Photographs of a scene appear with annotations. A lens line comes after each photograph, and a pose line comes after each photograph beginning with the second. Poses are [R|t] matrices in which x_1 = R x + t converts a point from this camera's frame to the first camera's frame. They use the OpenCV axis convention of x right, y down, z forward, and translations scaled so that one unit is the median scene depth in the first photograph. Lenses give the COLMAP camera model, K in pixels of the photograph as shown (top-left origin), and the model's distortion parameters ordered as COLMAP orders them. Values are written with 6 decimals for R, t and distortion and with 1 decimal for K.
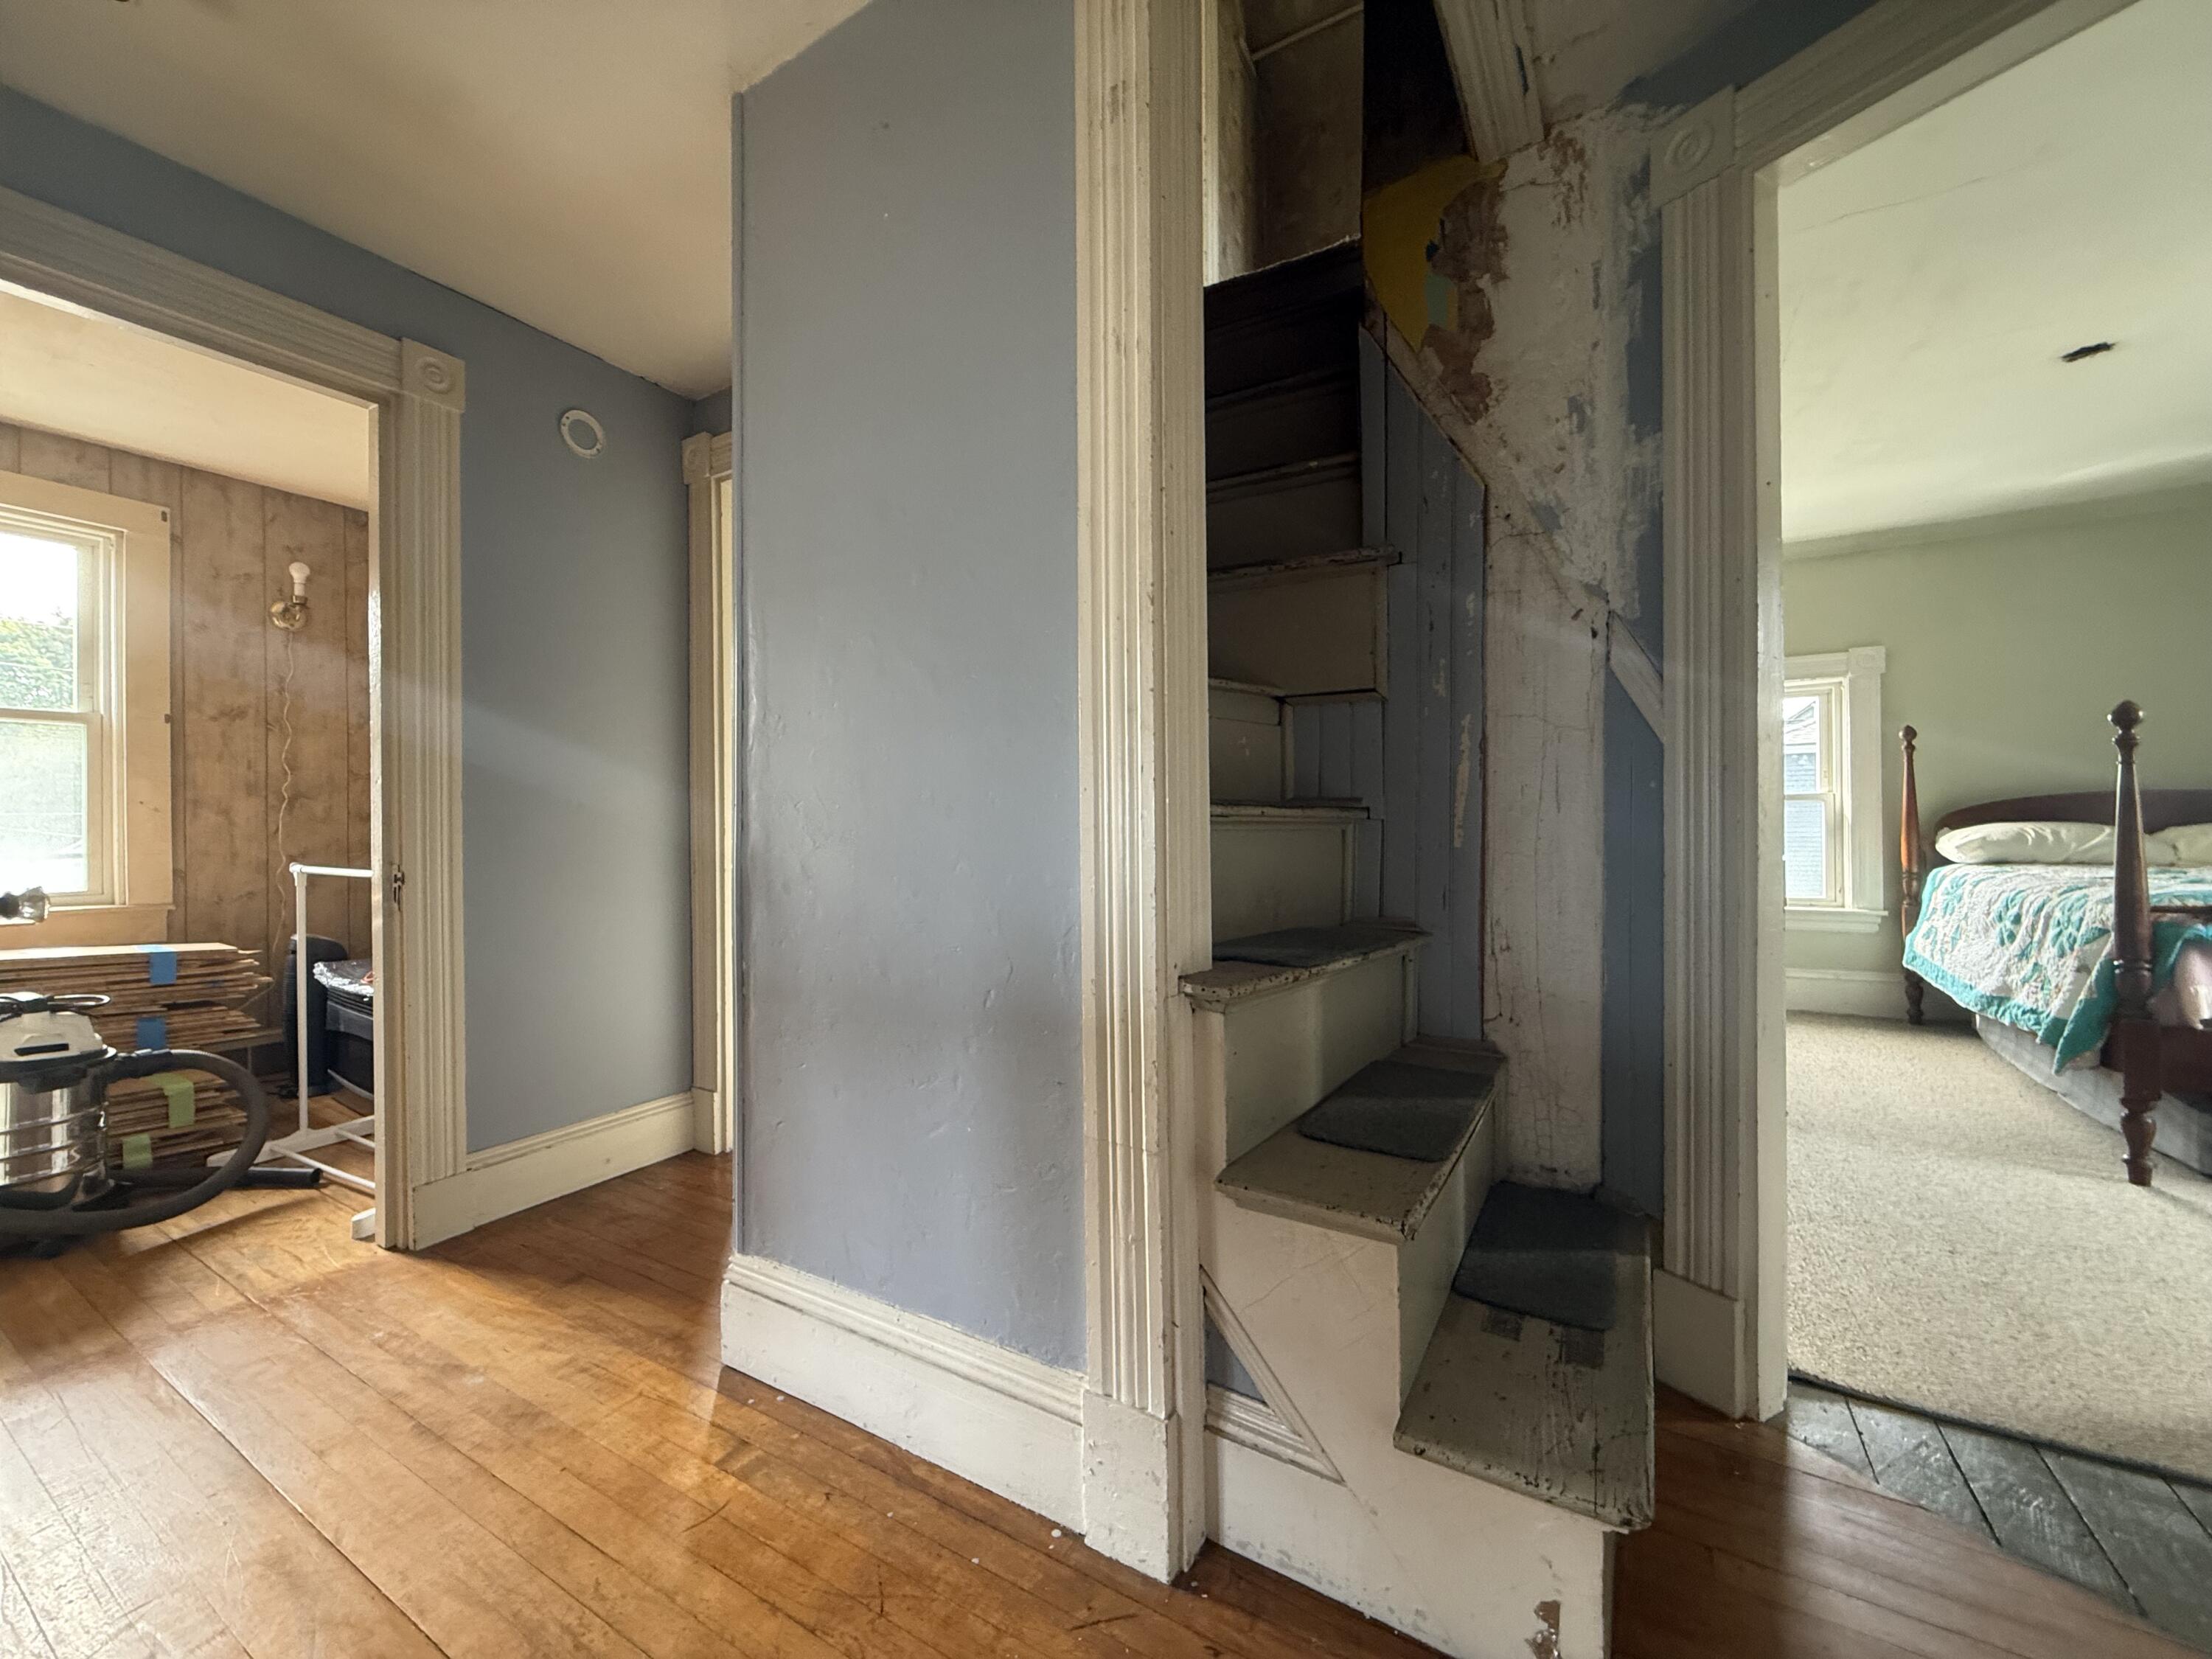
lens RADIAL K [[878.1, 0, 1101.8], [0, 878.1, 827.1], [0, 0, 1]] dist [0.001461, -0.000546]
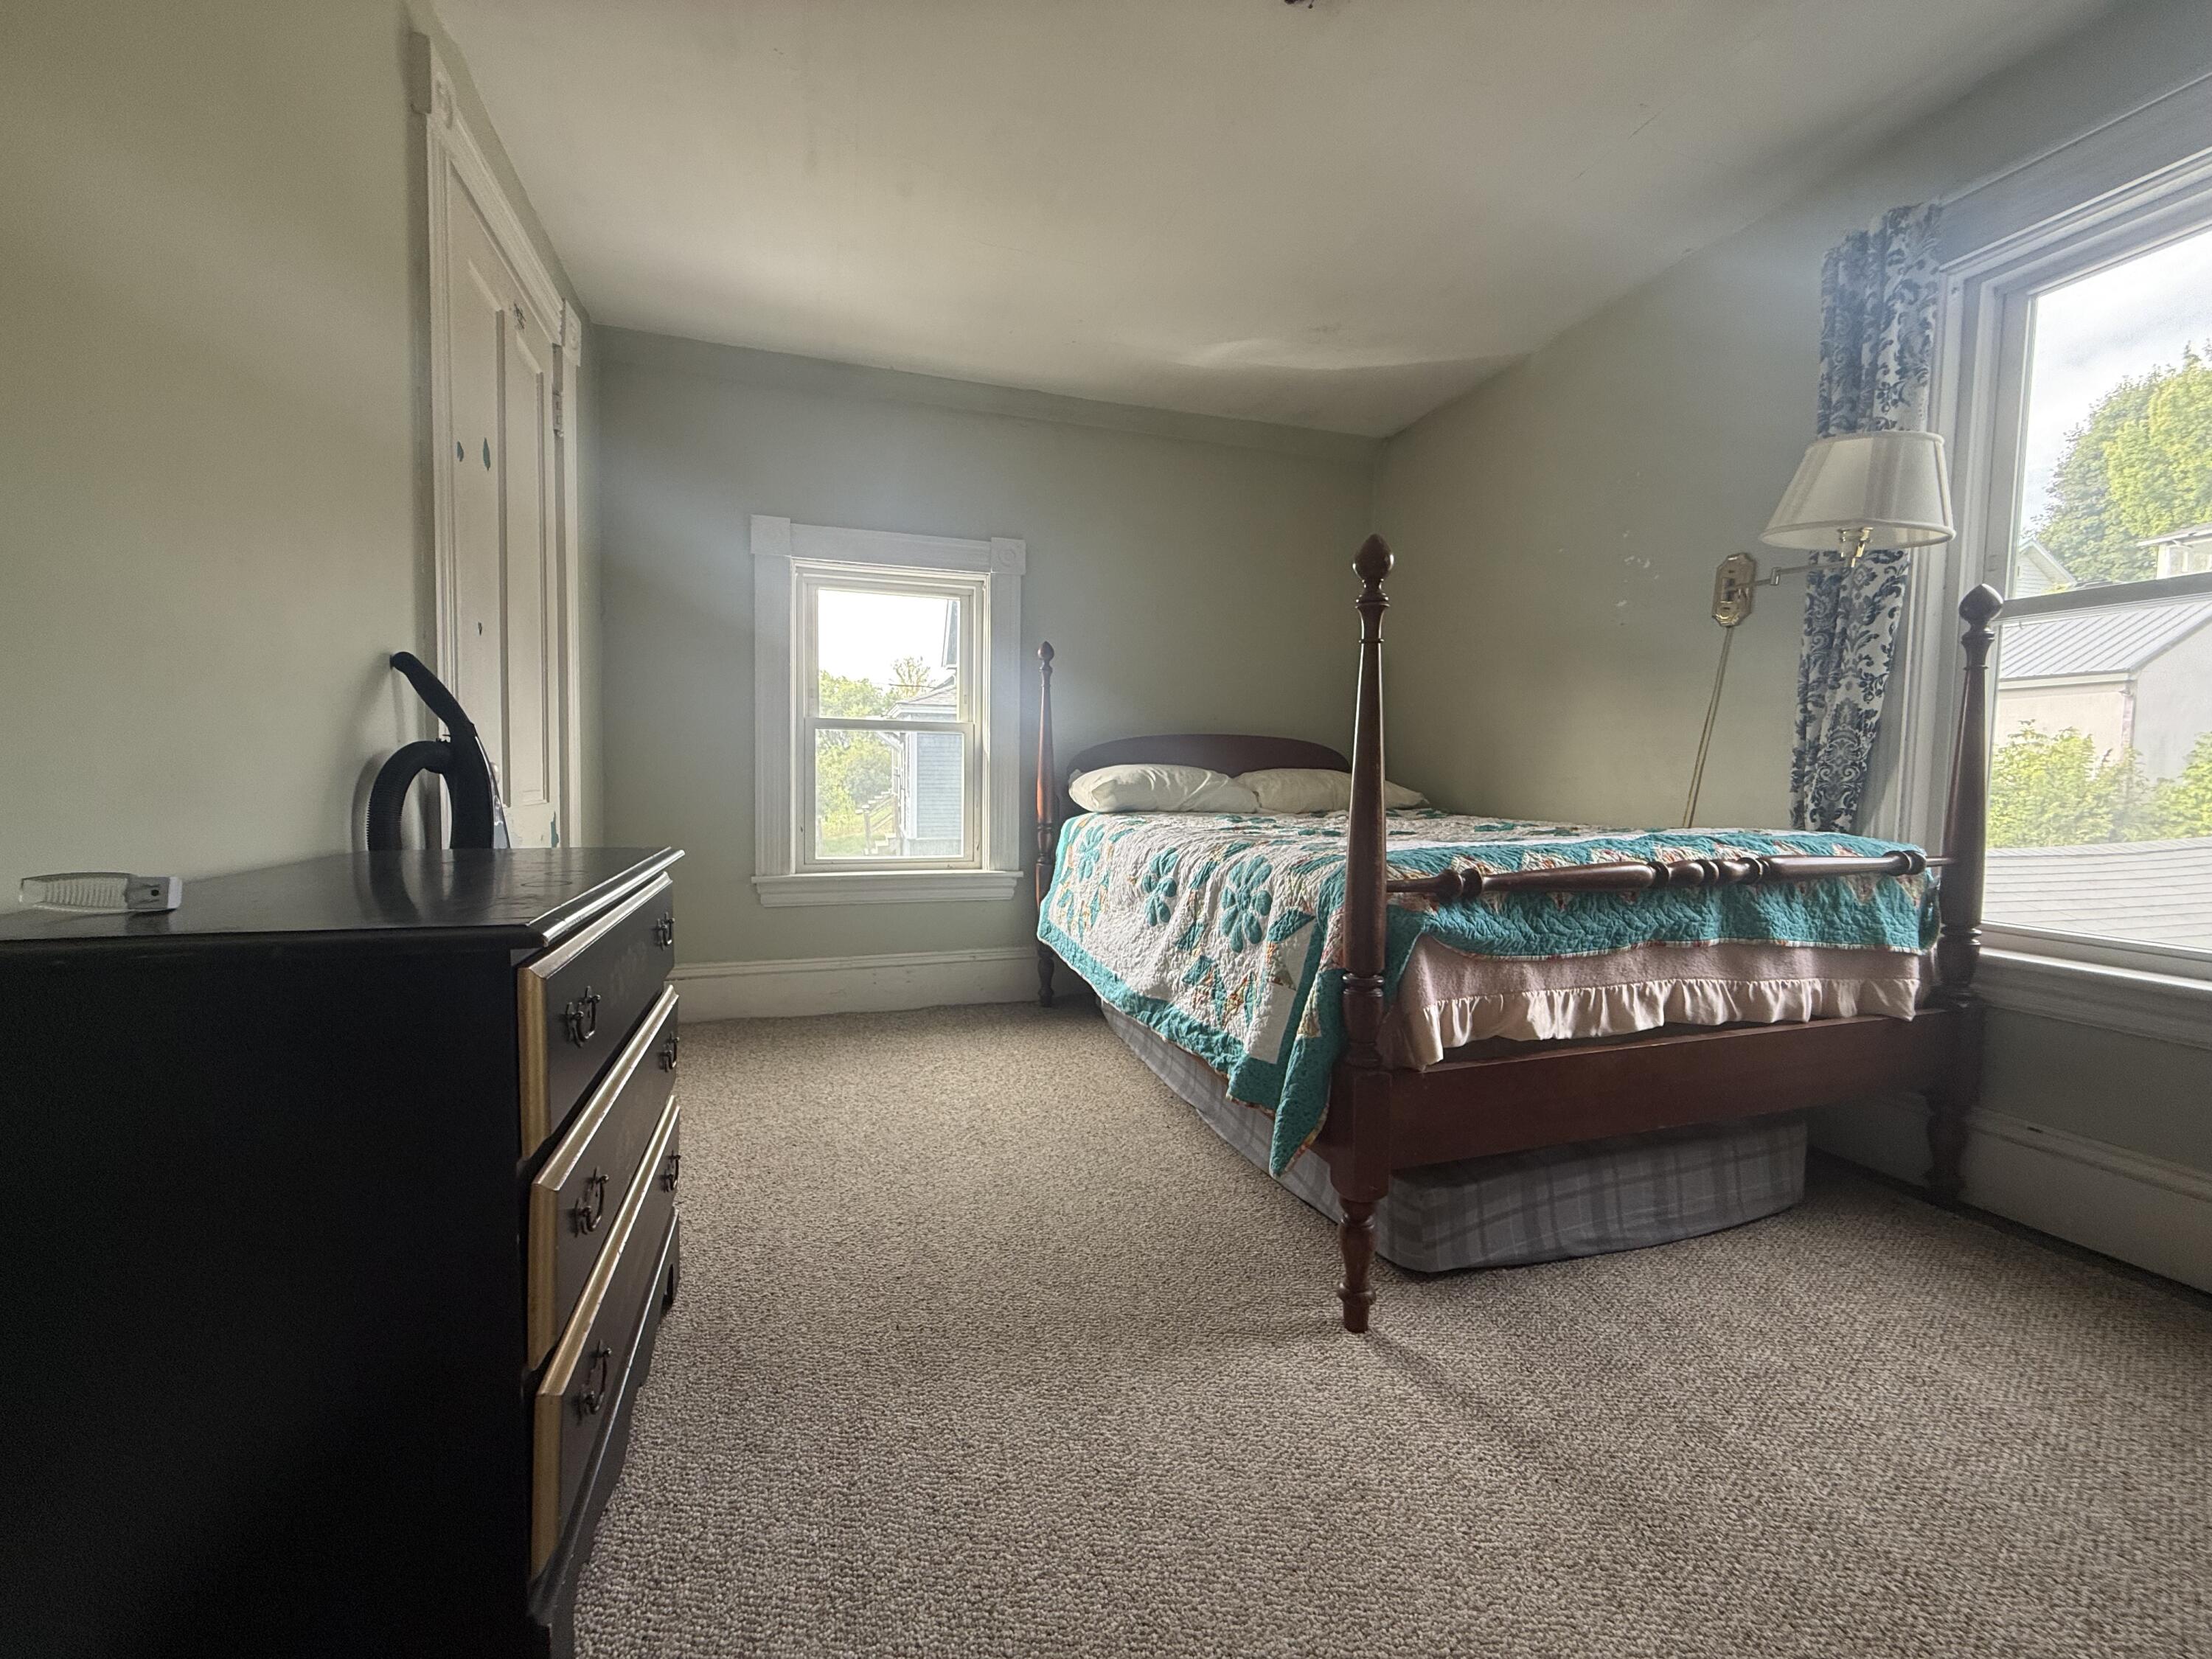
lens RADIAL K [[878.1, 0, 1108.2], [0, 878.1, 829.1], [0, 0, 1]] dist [0.001461, -0.000546]
pose [[0.655506, -0.022984, 0.754840, 0.439721], [-0.021904, 0.998538, 0.049426, 0.019556], [-0.754872, -0.048933, 0.654044, 0.541603]]
